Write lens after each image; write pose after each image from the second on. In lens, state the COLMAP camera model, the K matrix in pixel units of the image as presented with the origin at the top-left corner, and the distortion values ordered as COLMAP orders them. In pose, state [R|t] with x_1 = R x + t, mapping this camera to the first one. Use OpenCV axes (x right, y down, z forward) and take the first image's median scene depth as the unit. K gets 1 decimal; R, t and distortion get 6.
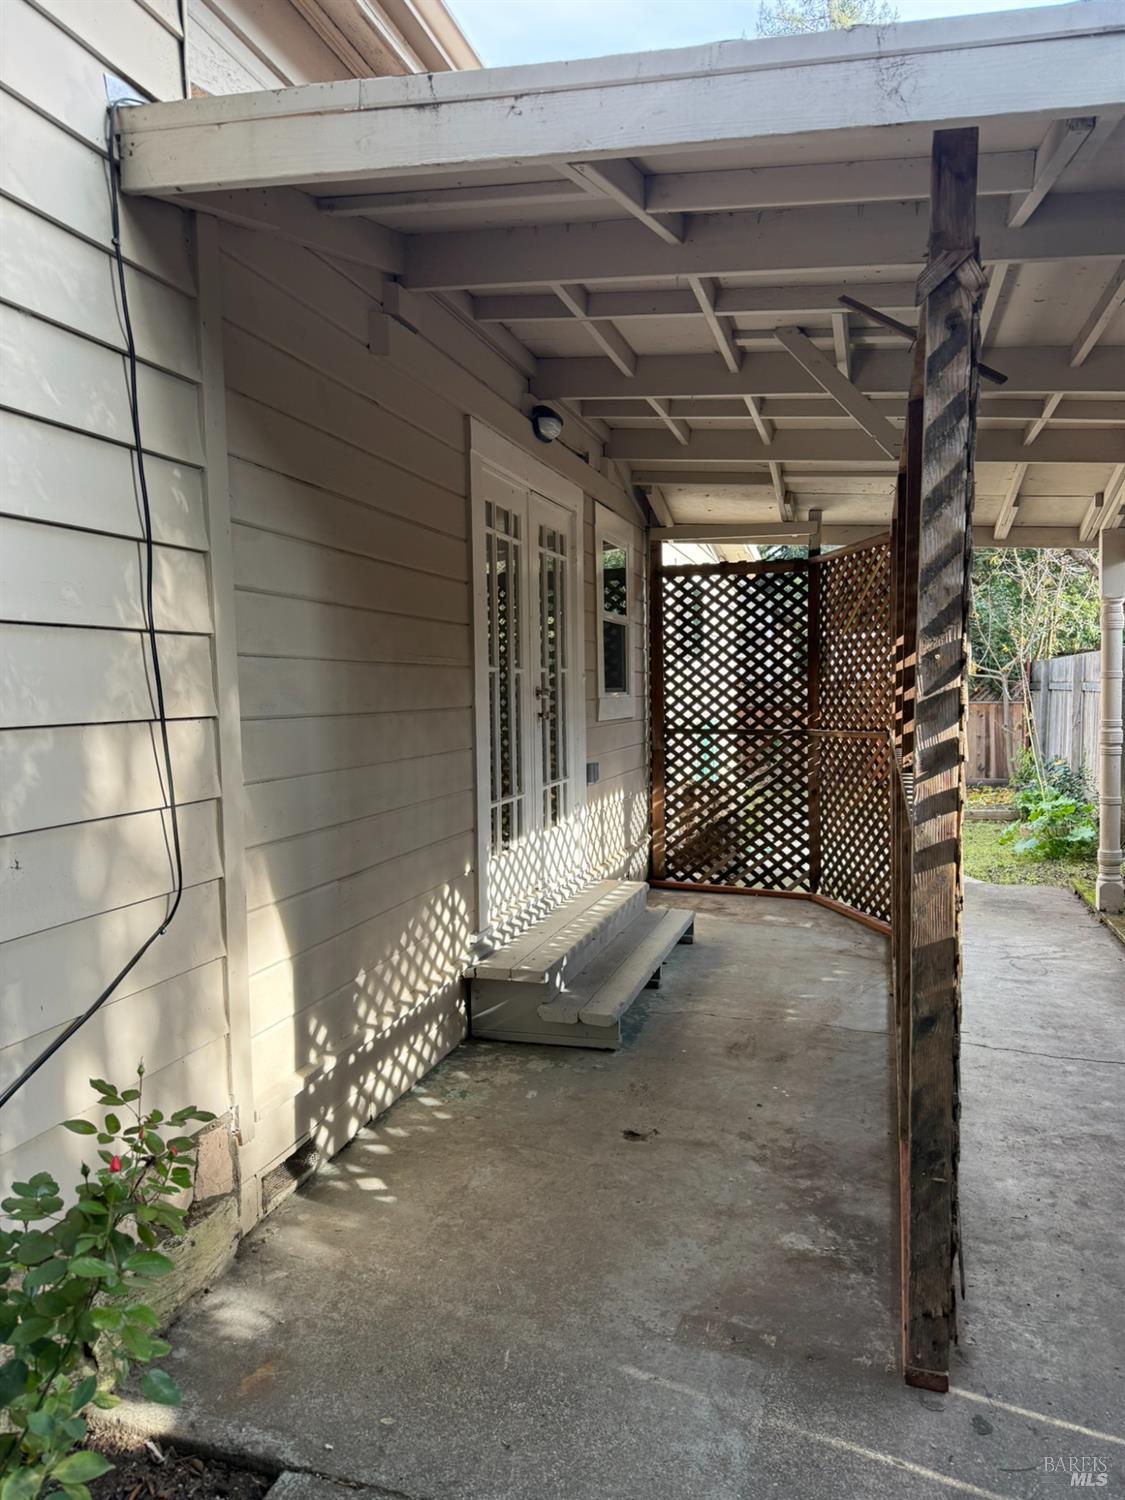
lens RADIAL K [[1049.2, 0, 565.8], [0, 1049.2, 742.9], [0, 0, 1]] dist [0.110232, -0.185749]
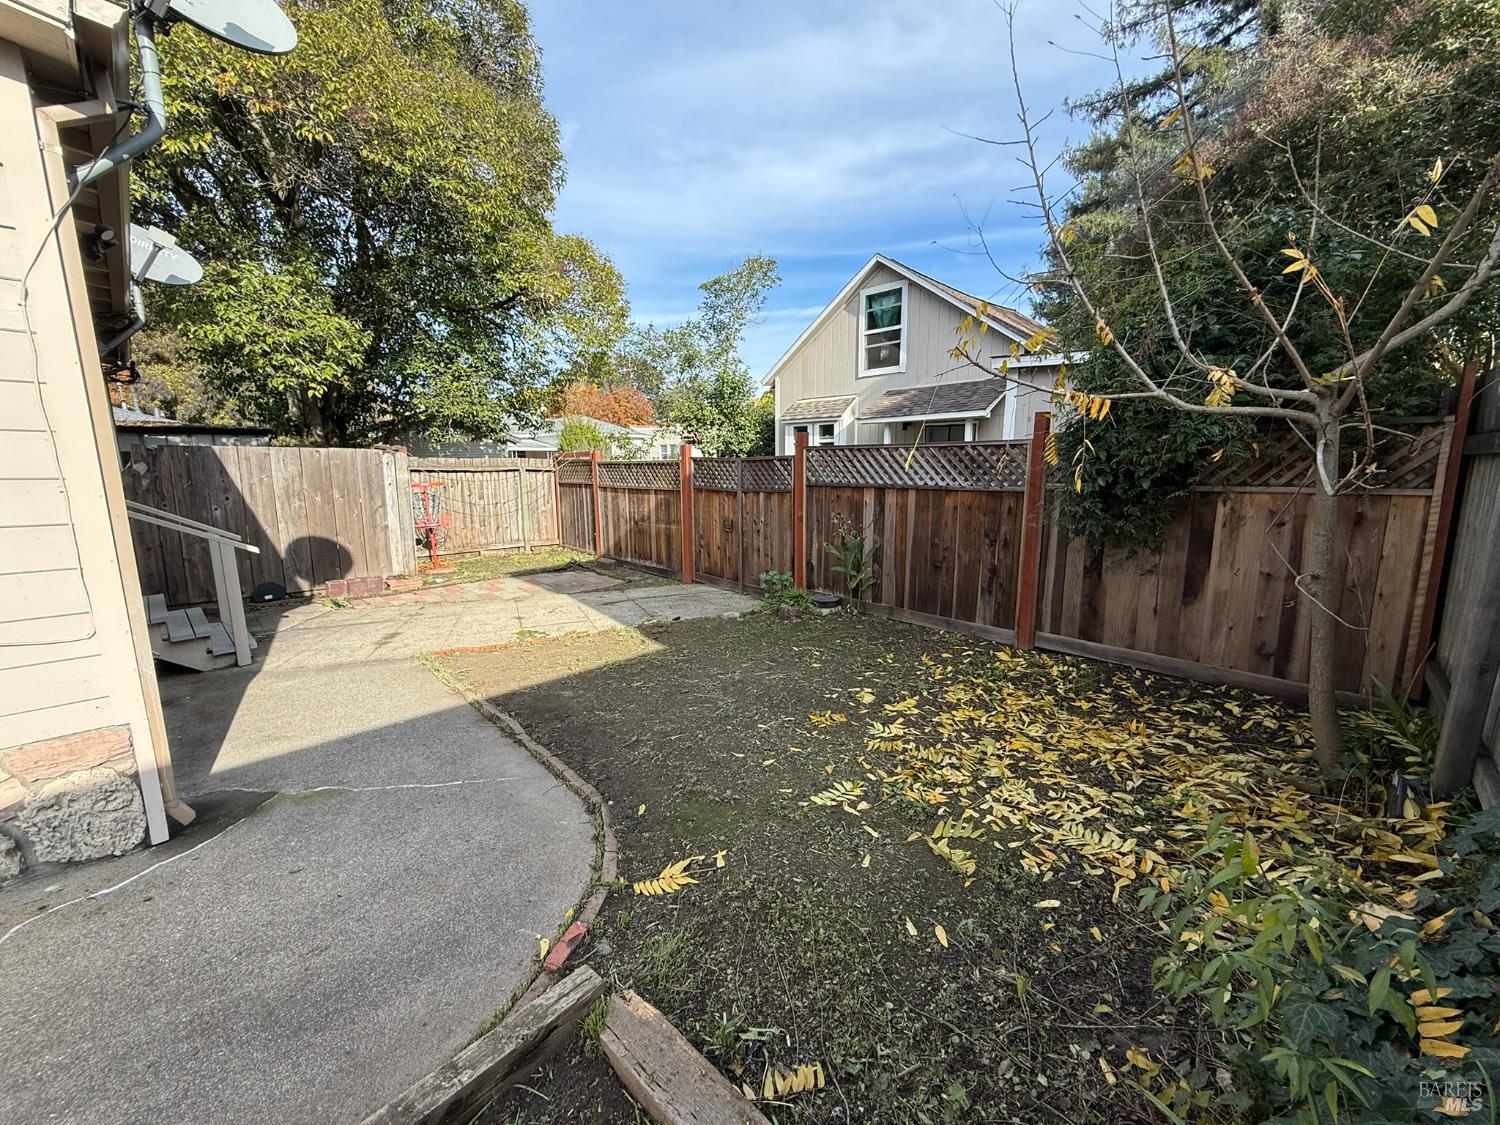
lens RADIAL K [[597.4, 0, 745.2], [0, 597.4, 561.3], [0, 0, 1]] dist [0.000901, 0.000257]
pose [[0.880134, 0.077397, -0.468374, 1.231995], [-0.024807, 0.992771, 0.117435, -0.129076], [0.474077, -0.091740, 0.875691, 2.724208]]
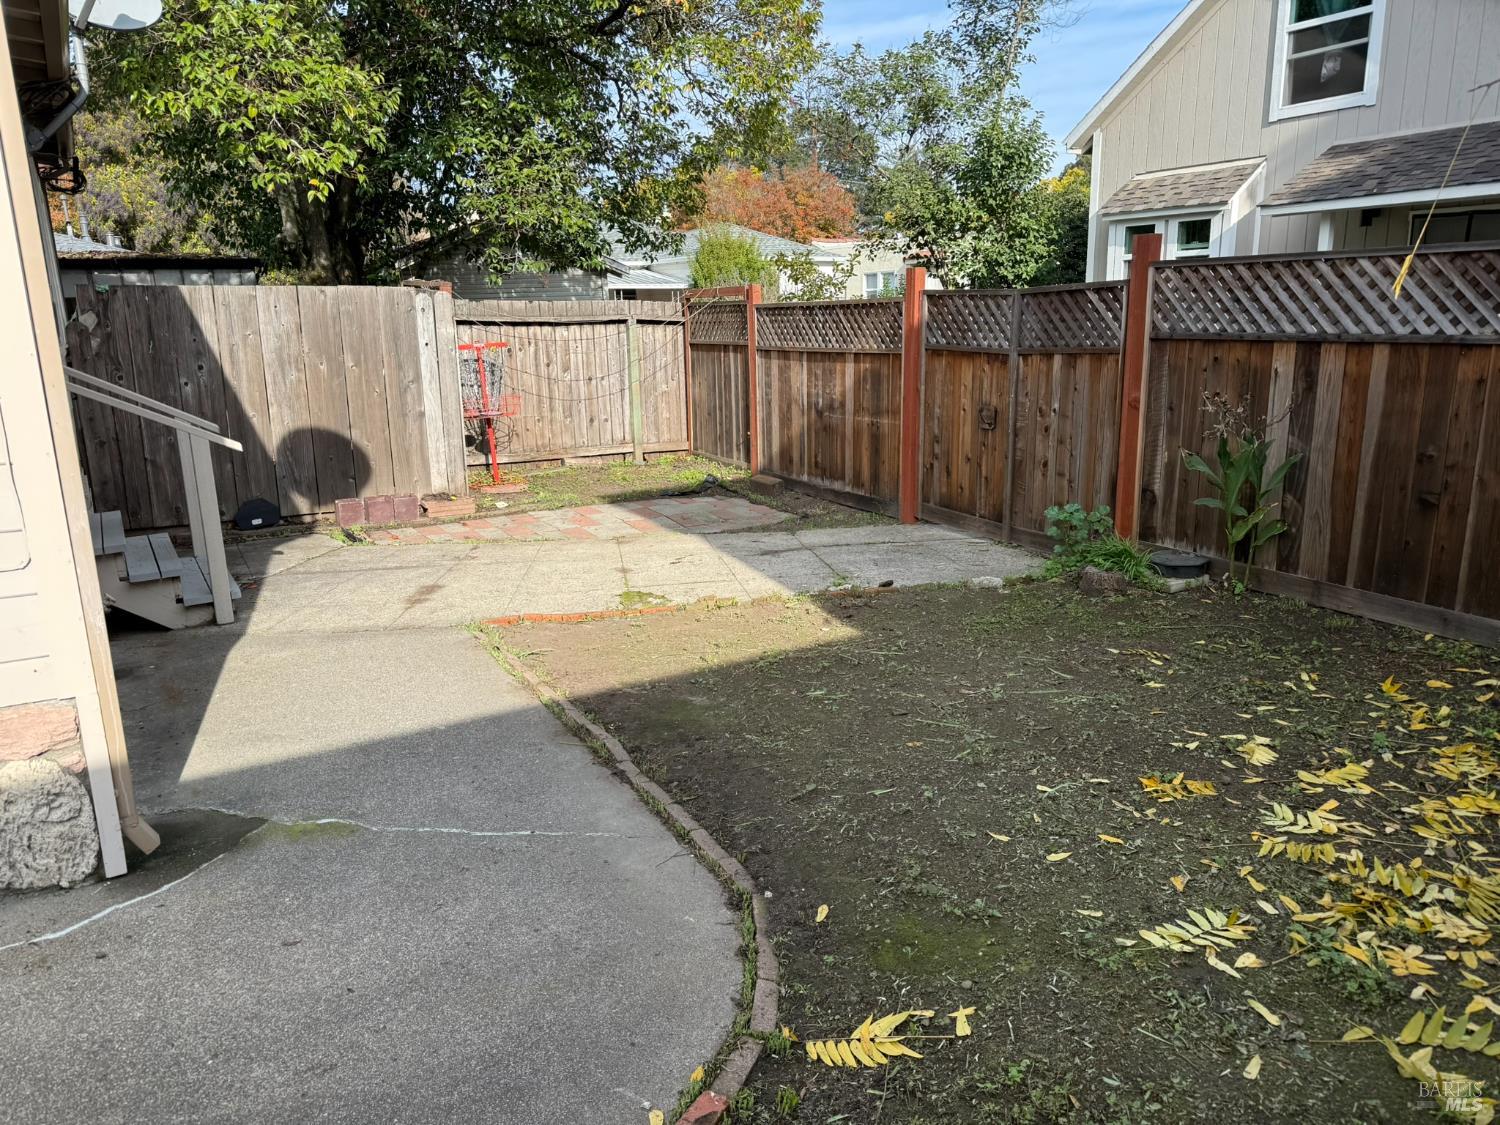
lens RADIAL K [[1054.7, 0, 750.0], [0, 1054.7, 562.5], [0, 0, 1]] dist [0.057053, -0.063335]
pose [[0.739829, 0.146920, -0.656557, 1.213737], [-0.021109, 0.980454, 0.195612, -0.120818], [0.672463, -0.130860, 0.728470, 2.737689]]
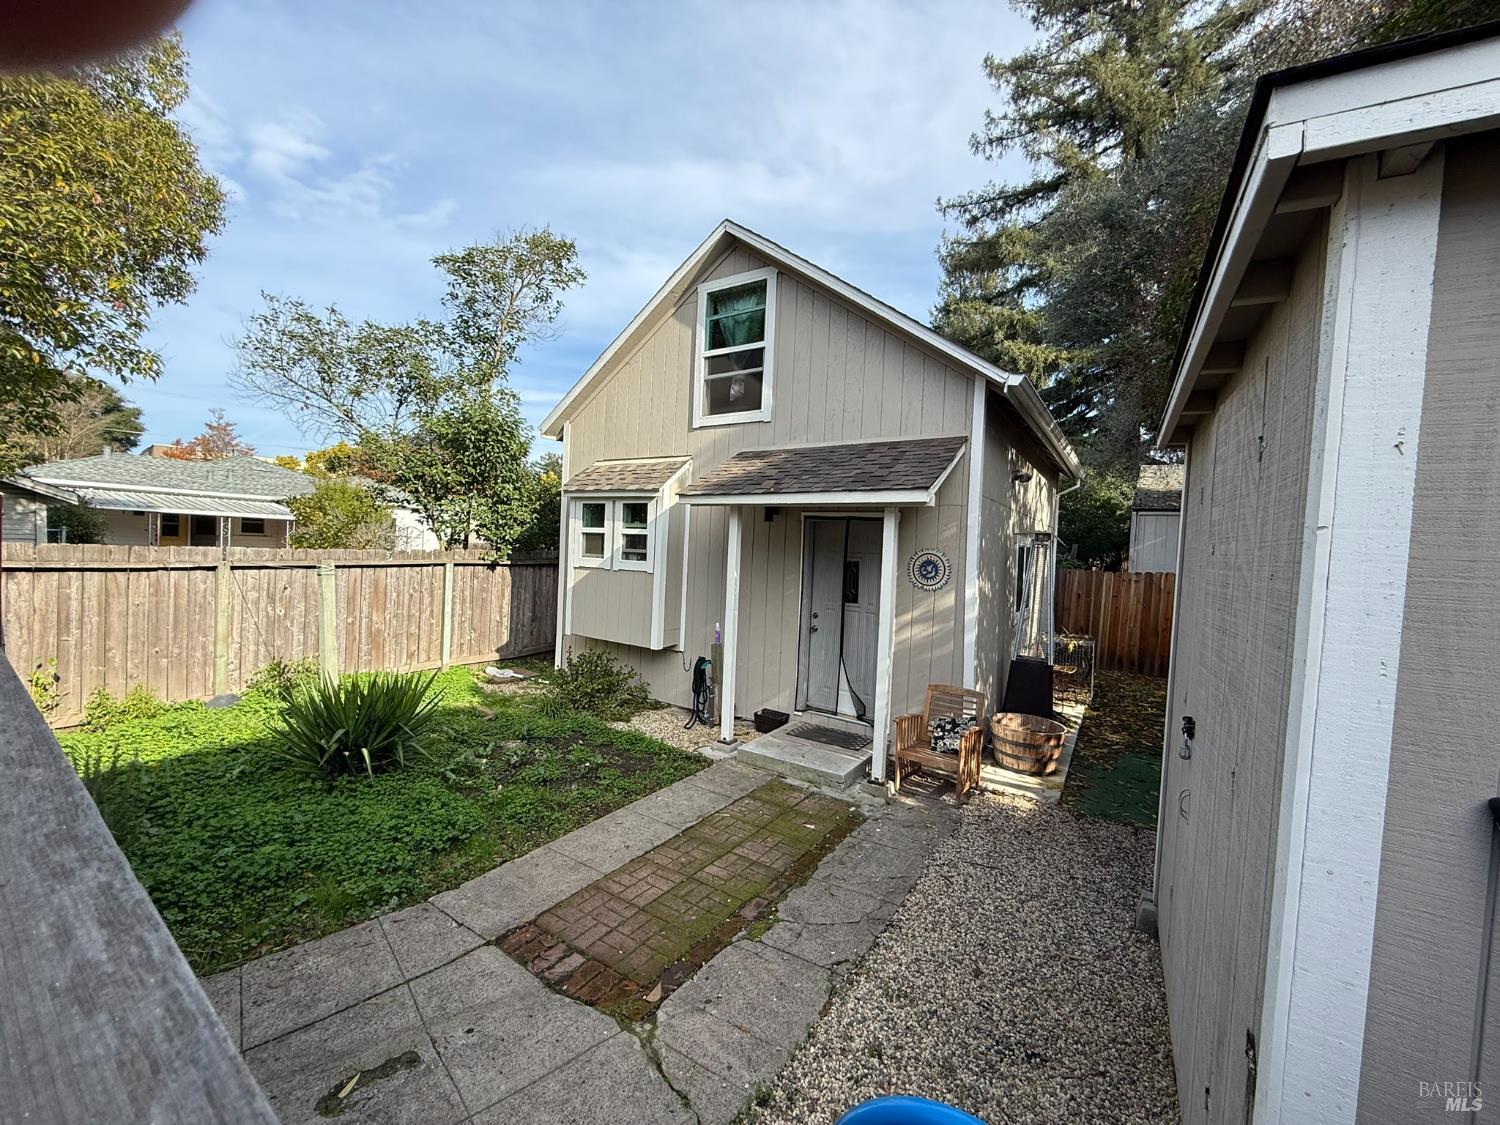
lens RADIAL K [[590.4, 0, 755.8], [0, 590.4, 570.4], [0, 0, 1]] dist [0.000177, 0.000052]
pose [[0.961073, 0.057615, -0.270222, 0.943559], [-0.064544, 0.997773, -0.016817, -0.264584], [0.268651, 0.033603, 0.962651, 4.009380]]
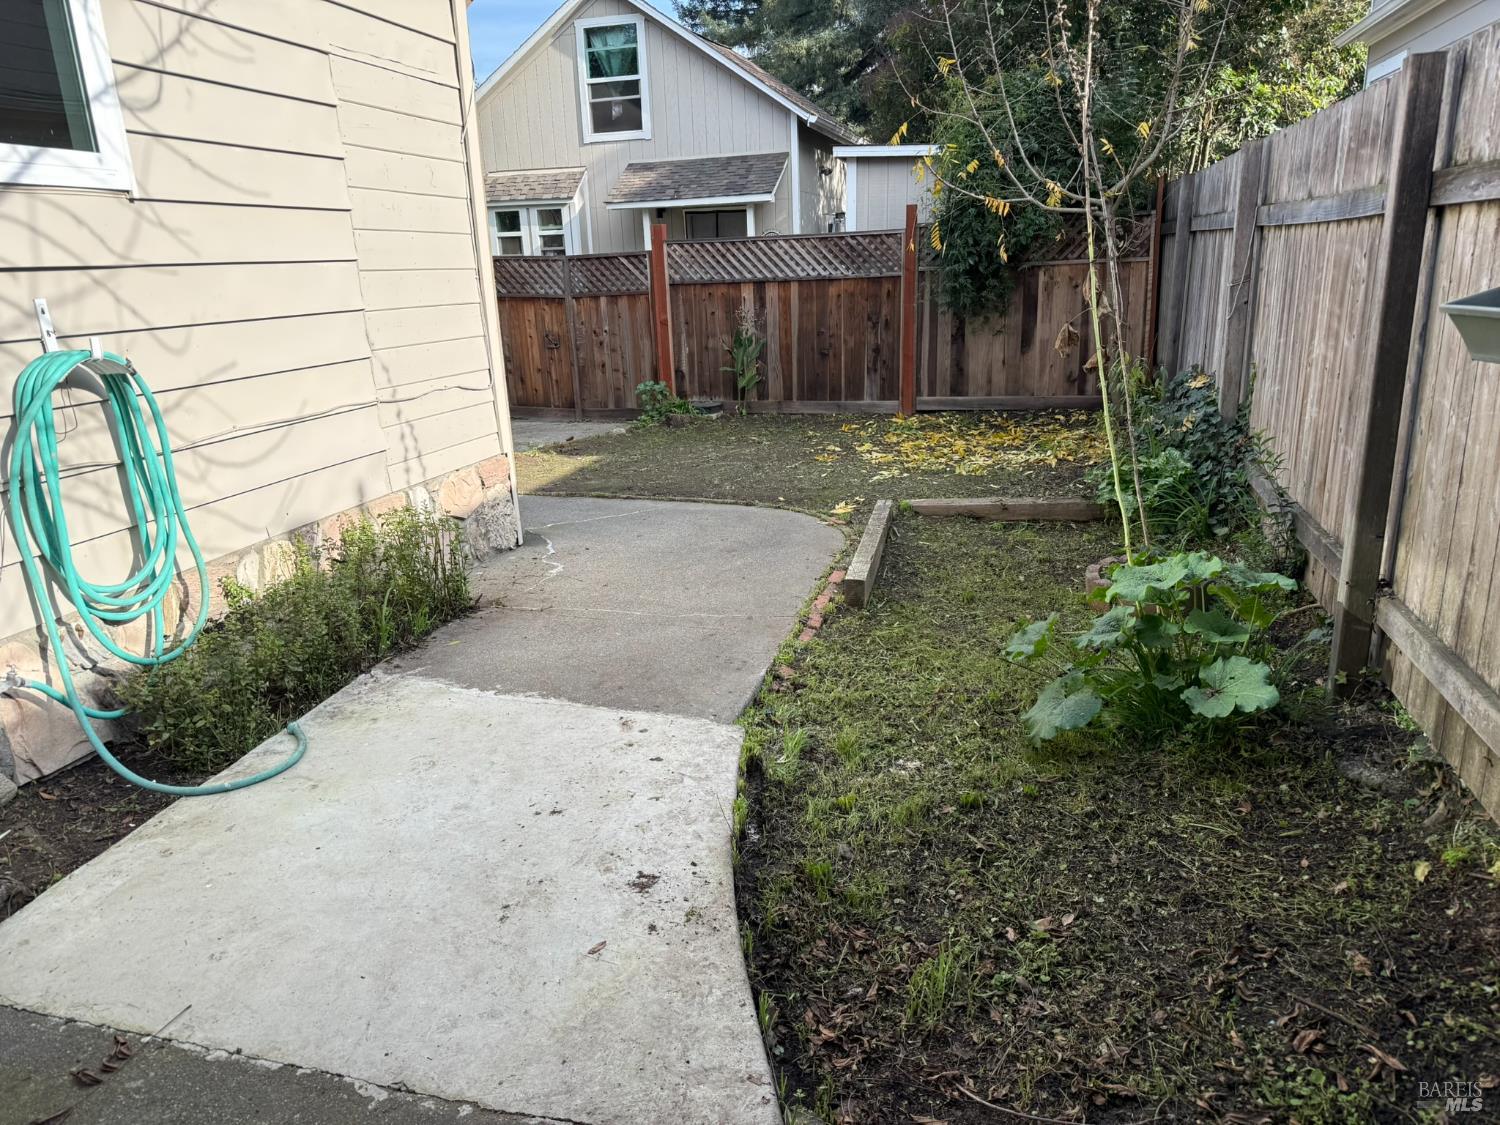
lens RADIAL K [[1053.5, 0, 750.0], [0, 1053.5, 562.5], [0, 0, 1]] dist [0.102814, -0.152748]
pose [[0.998878, -0.040547, 0.024479, 0.750889], [0.034113, 0.974437, 0.222057, -0.057257], [-0.032857, -0.220972, 0.974726, 1.581574]]
